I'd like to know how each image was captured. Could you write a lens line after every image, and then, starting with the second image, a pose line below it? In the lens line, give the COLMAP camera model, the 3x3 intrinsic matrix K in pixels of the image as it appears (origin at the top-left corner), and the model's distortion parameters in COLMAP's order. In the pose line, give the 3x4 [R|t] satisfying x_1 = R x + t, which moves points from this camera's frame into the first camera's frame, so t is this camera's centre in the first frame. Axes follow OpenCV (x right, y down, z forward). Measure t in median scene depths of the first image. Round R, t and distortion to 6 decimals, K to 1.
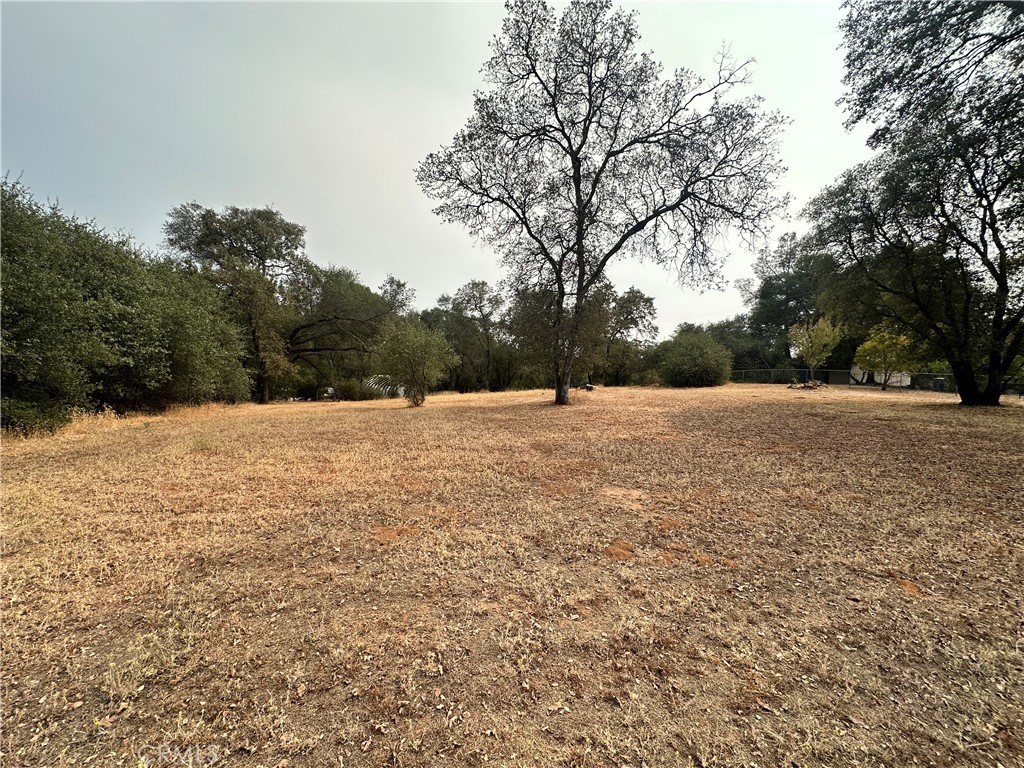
lens RADIAL K [[409.6, 0, 507.9], [0, 409.6, 383.6], [0, 0, 1]] dist [-0.001653, -0.000105]
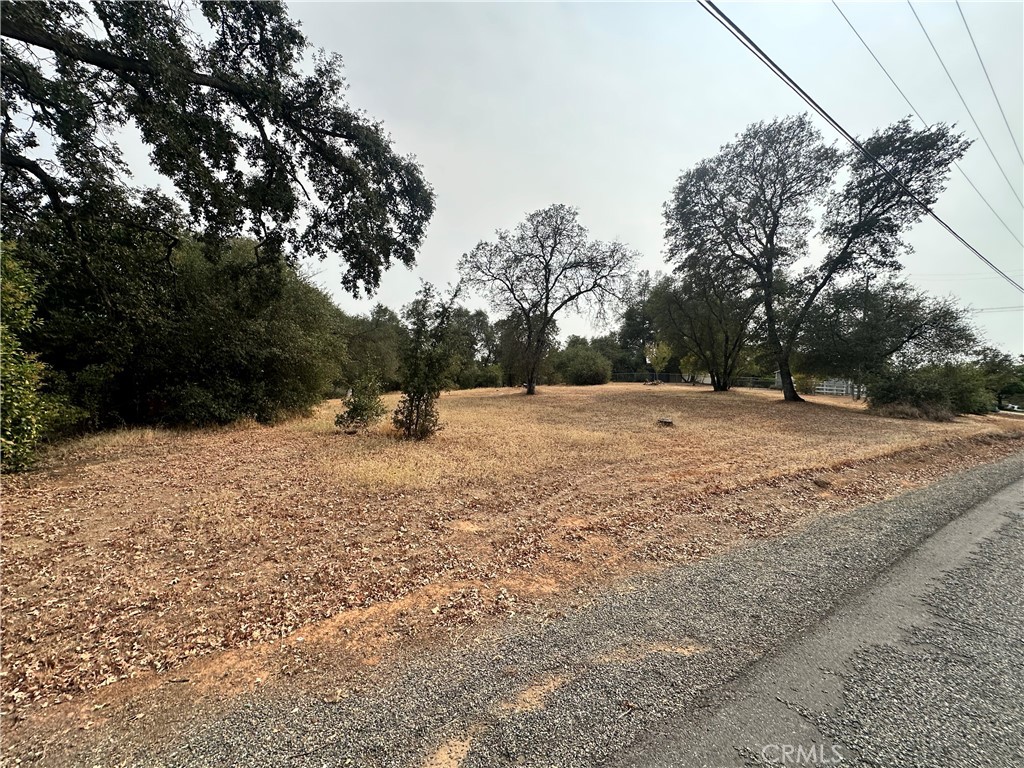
lens RADIAL K [[409.6, 0, 514.5], [0, 409.6, 382.6], [0, 0, 1]] dist [-0.001653, -0.000105]
pose [[0.958489, -0.008222, 0.285011, -0.211646], [0.010220, 0.999933, -0.005526, 0.003621], [-0.284946, 0.008209, 0.958508, -0.320470]]
